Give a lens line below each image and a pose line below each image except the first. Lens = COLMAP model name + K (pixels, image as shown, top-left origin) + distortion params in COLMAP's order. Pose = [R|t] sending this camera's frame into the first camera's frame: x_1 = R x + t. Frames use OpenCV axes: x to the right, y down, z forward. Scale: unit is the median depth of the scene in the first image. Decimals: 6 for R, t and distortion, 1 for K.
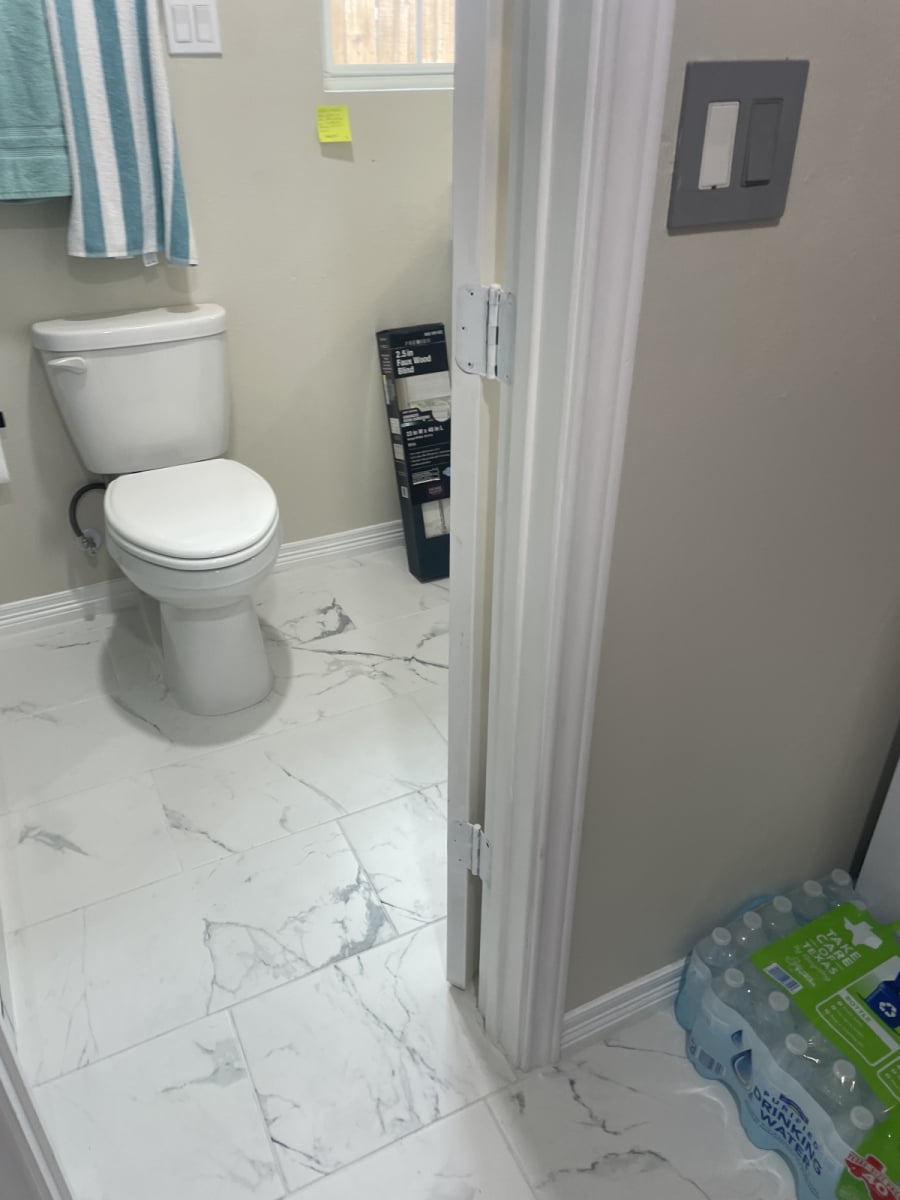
lens RADIAL K [[908.0, 0, 437.7], [0, 908.0, 589.6], [0, 0, 1]] dist [0.101529, -0.123859]
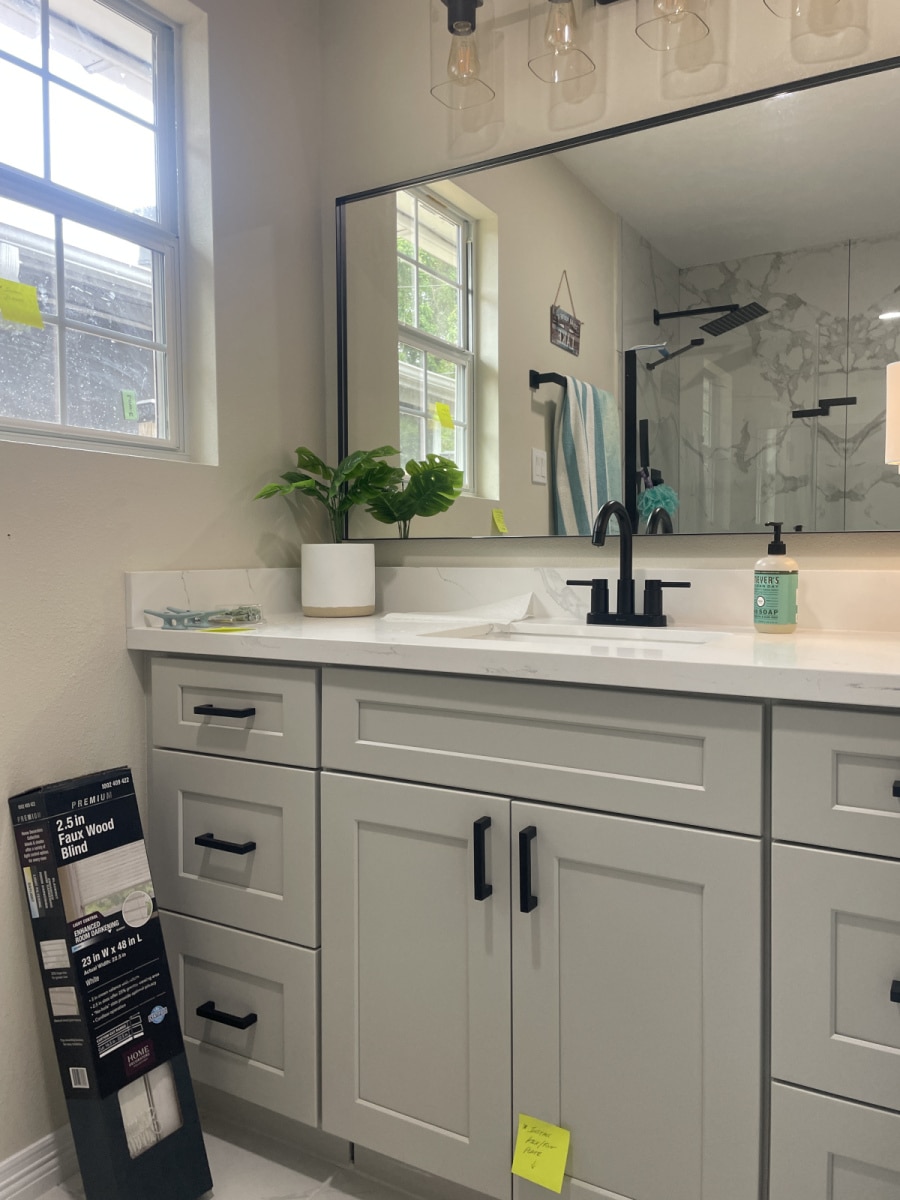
lens RADIAL K [[908.0, 0, 450.2], [0, 908.0, 588.0], [0, 0, 1]] dist [0.101529, -0.123859]
pose [[0.842542, -0.024210, 0.538087, -0.153087], [0.283716, 0.869117, -0.405142, -0.082619], [-0.457852, 0.494013, 0.739136, 0.390840]]
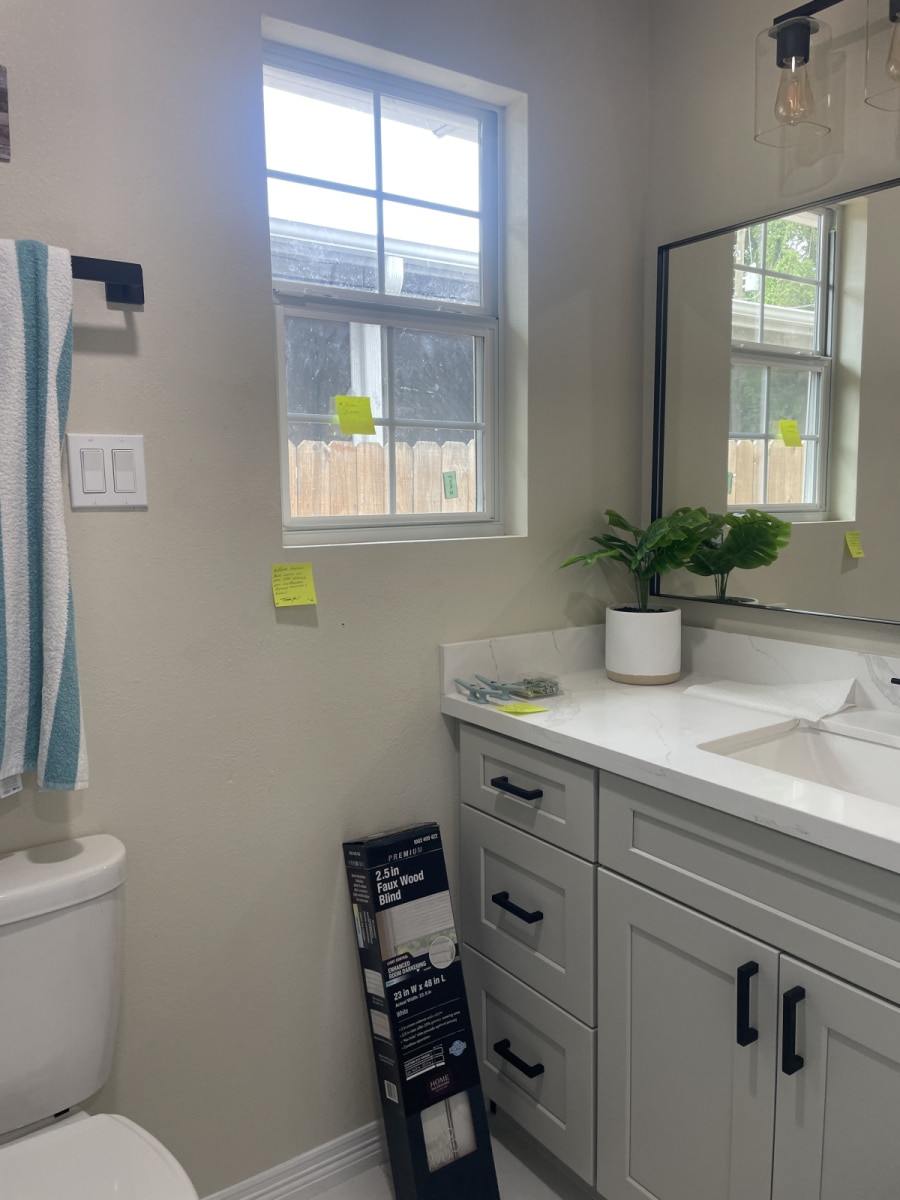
lens RADIAL K [[908.0, 0, 439.1], [0, 908.0, 588.1], [0, 0, 1]] dist [0.101529, -0.123859]
pose [[0.989275, -0.027803, 0.143396, -0.094714], [0.085767, 0.905227, -0.416184, -0.169244], [-0.118235, 0.424019, 0.897902, 0.297945]]
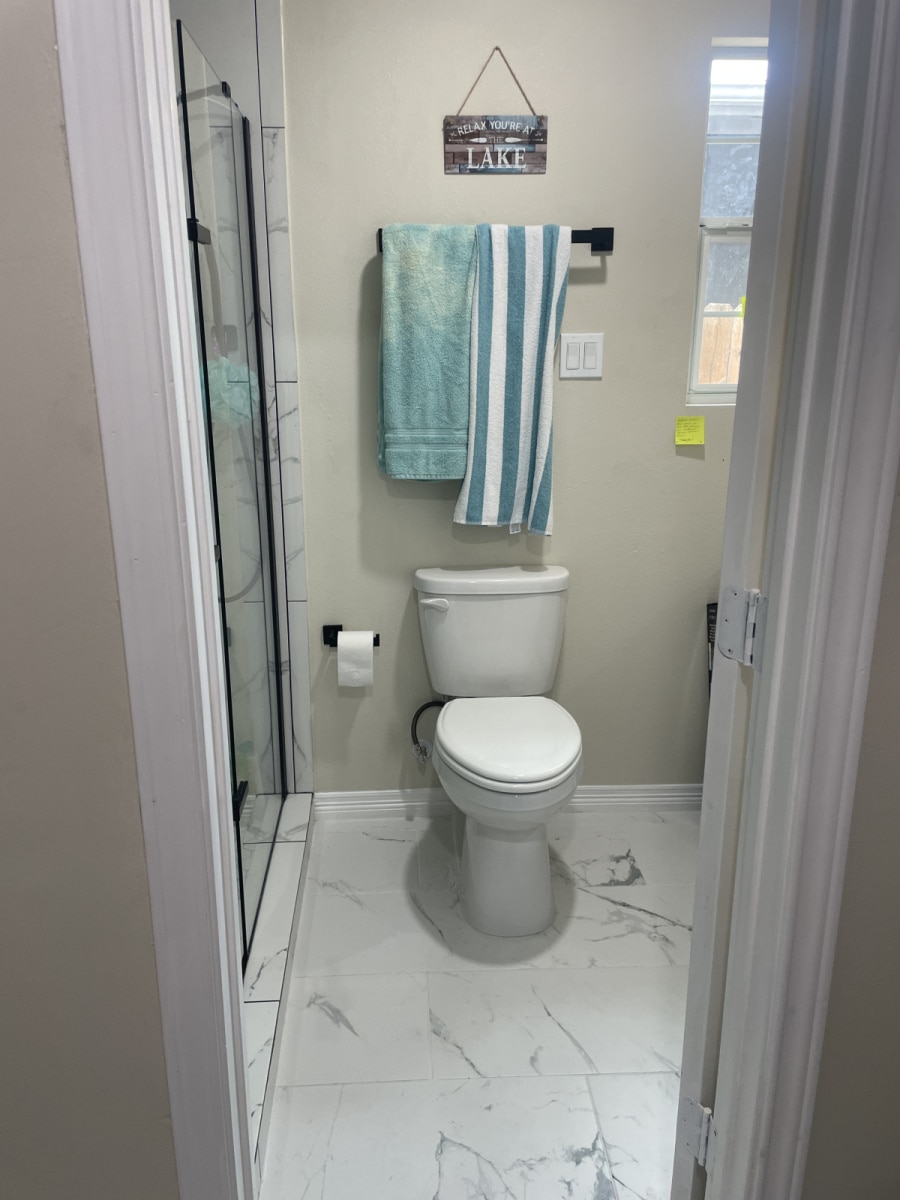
lens RADIAL K [[908.0, 0, 437.4], [0, 908.0, 590.8], [0, 0, 1]] dist [0.101529, -0.123859]
pose [[0.917838, 0.106931, -0.382282, 0.054053], [-0.202981, 0.954036, -0.220485, 0.004467], [0.341134, 0.279965, 0.897356, -0.075818]]
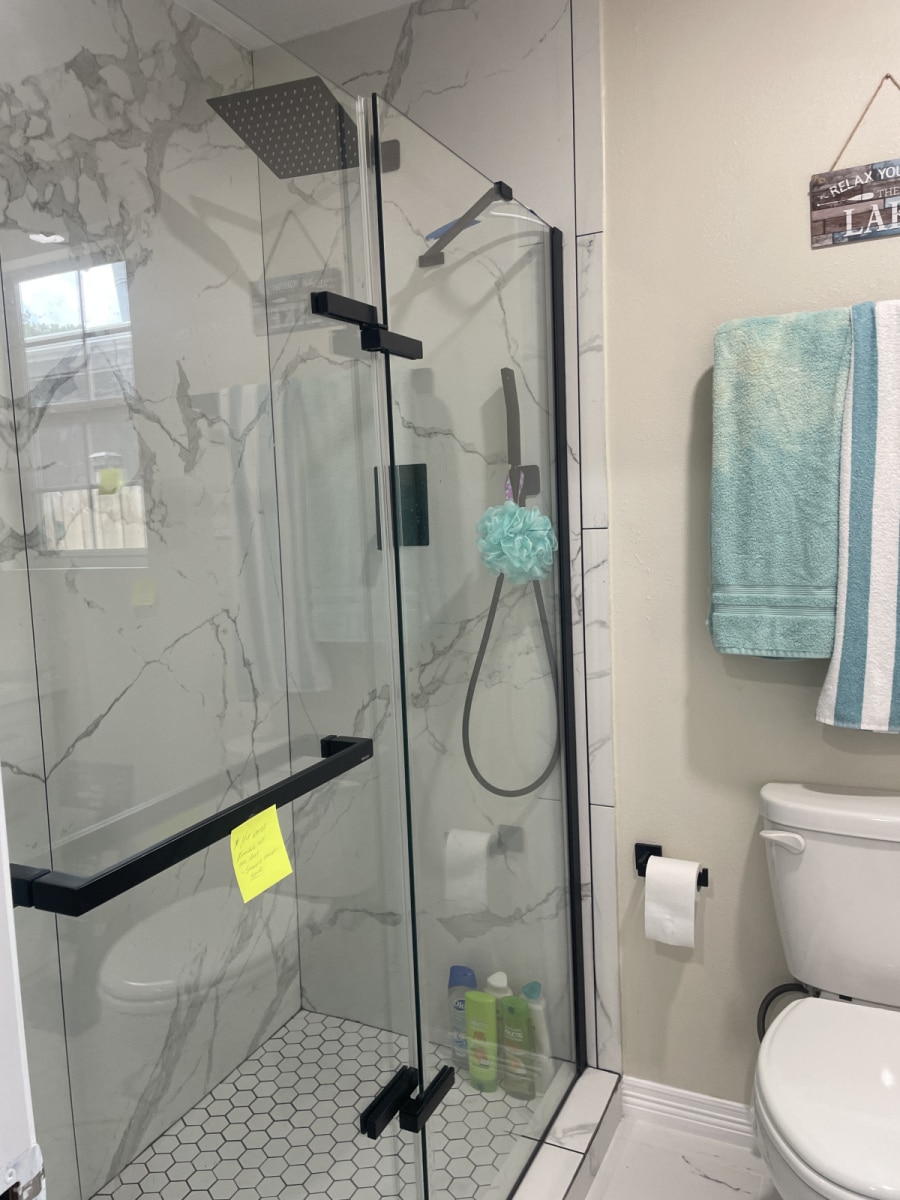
lens RADIAL K [[908.0, 0, 438.2], [0, 908.0, 589.1], [0, 0, 1]] dist [0.101529, -0.123859]
pose [[0.601368, 0.049387, -0.797445, 0.055477], [-0.375132, 0.898688, -0.227237, -0.122828], [0.705431, 0.435800, 0.558968, 0.189222]]
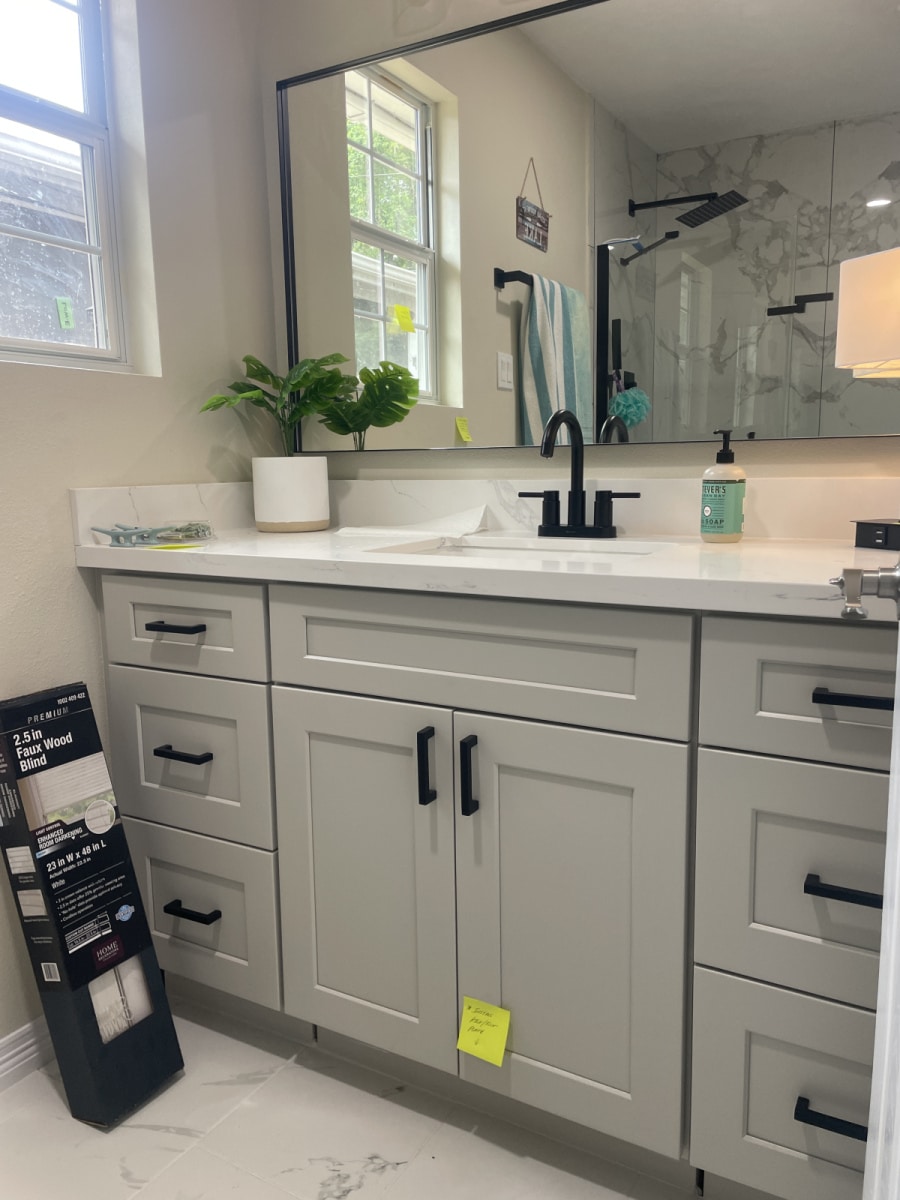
lens RADIAL K [[908.0, 0, 438.5], [0, 908.0, 606.2], [0, 0, 1]] dist [0.101529, -0.123859]
pose [[0.839179, -0.100629, 0.534464, -0.131124], [0.297523, 0.907582, -0.296270, -0.078857], [-0.455257, 0.407639, 0.791563, 0.376300]]
